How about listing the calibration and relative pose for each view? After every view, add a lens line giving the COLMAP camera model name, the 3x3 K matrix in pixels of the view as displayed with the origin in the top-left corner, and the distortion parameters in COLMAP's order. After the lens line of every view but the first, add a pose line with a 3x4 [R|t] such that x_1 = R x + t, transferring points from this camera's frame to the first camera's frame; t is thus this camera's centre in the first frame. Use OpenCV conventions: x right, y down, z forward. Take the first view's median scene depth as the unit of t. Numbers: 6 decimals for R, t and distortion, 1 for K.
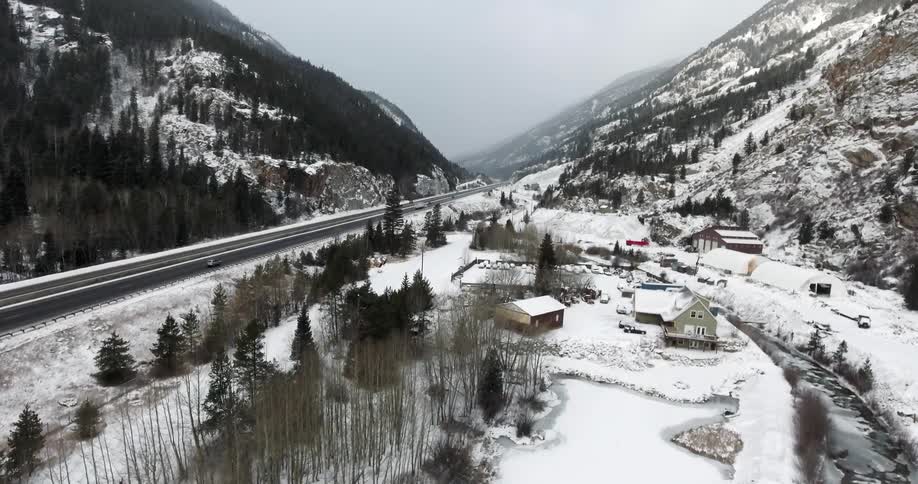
lens RADIAL K [[524.3, 0, 455.2], [0, 524.3, 243.5], [0, 0, 1]] dist [-0.021113, 0.002733]
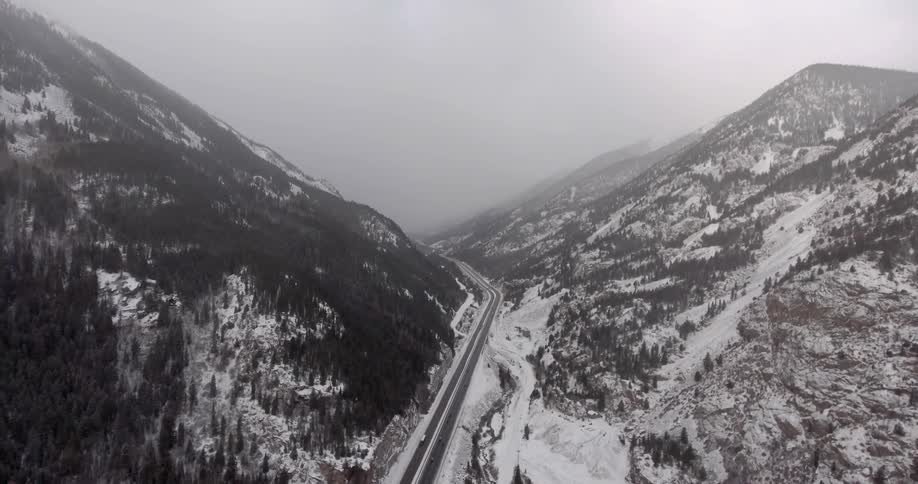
lens RADIAL K [[524.3, 0, 454.8], [0, 524.3, 242.4], [0, 0, 1]] dist [-0.021113, 0.002733]
pose [[0.999233, -0.021950, 0.032426, -0.061416], [0.025010, 0.994952, -0.097188, -0.389717], [-0.030129, 0.097925, 0.994738, -0.235307]]
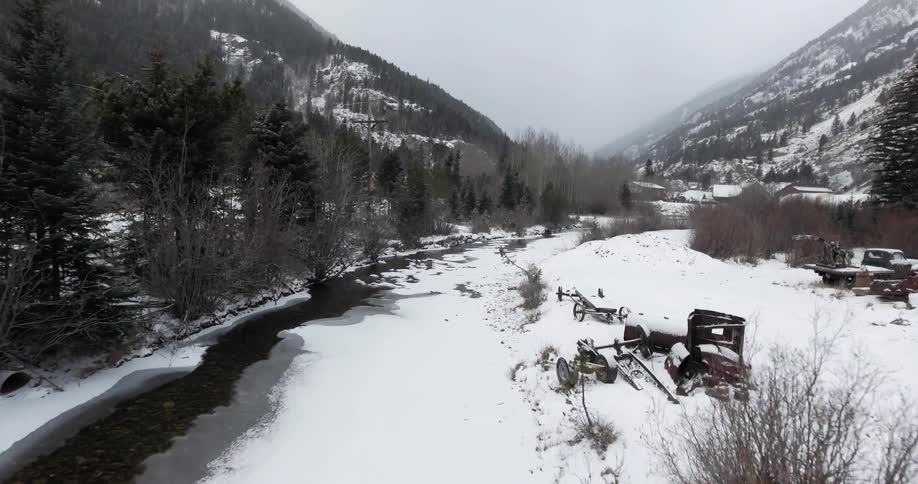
lens RADIAL K [[524.3, 0, 454.5], [0, 524.3, 244.9], [0, 0, 1]] dist [-0.021113, 0.002733]
pose [[0.987851, 0.004235, -0.155349, -0.046706], [-0.009015, 0.999507, -0.030082, 0.099611], [0.155145, 0.031117, 0.987402, -0.177527]]
